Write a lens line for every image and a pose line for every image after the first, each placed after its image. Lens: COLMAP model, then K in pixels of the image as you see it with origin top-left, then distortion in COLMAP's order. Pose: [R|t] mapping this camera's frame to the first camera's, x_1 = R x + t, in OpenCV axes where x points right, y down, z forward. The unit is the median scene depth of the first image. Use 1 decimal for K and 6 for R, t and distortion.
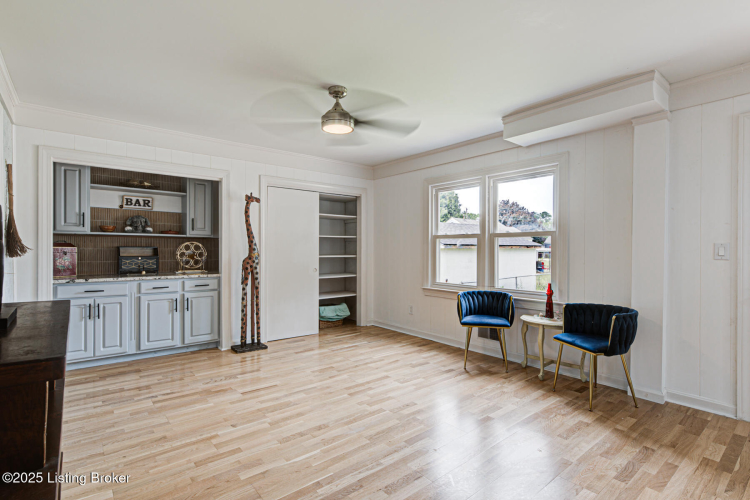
lens RADIAL K [[372.9, 0, 375.3], [0, 372.9, 250.1], [0, 0, 1]] dist [0.009014, -0.000113]
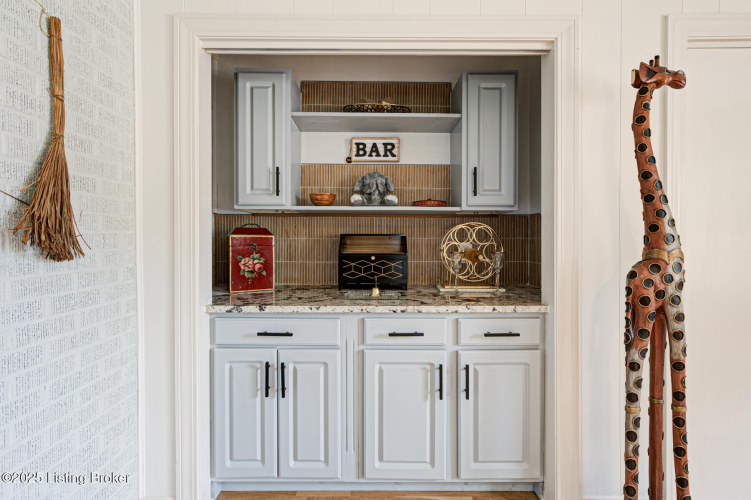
lens RADIAL K [[343.5, 0, 373.6], [0, 343.5, 242.3], [0, 0, 1]] dist [0.001611, 0.000201]
pose [[0.775600, 0.002514, -0.631220, -0.347054], [0.001065, 0.999985, 0.005292, -0.000784], [0.631224, -0.004777, 0.775586, 0.652735]]
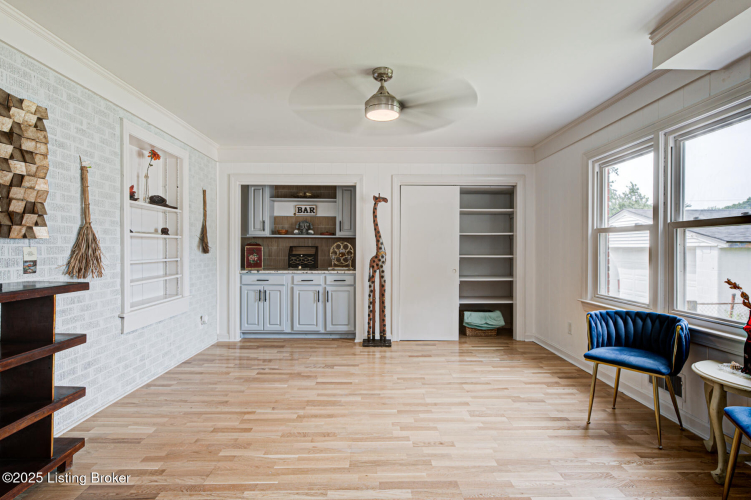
lens RADIAL K [[373.4, 0, 374.6], [0, 373.4, 251.1], [0, 0, 1]] dist [0.009014, -0.000113]
pose [[0.781110, 0.004017, -0.624380, 0.316672], [-0.002699, 0.999992, 0.003057, 0.002425], [0.624387, -0.000702, 0.781115, 0.194082]]
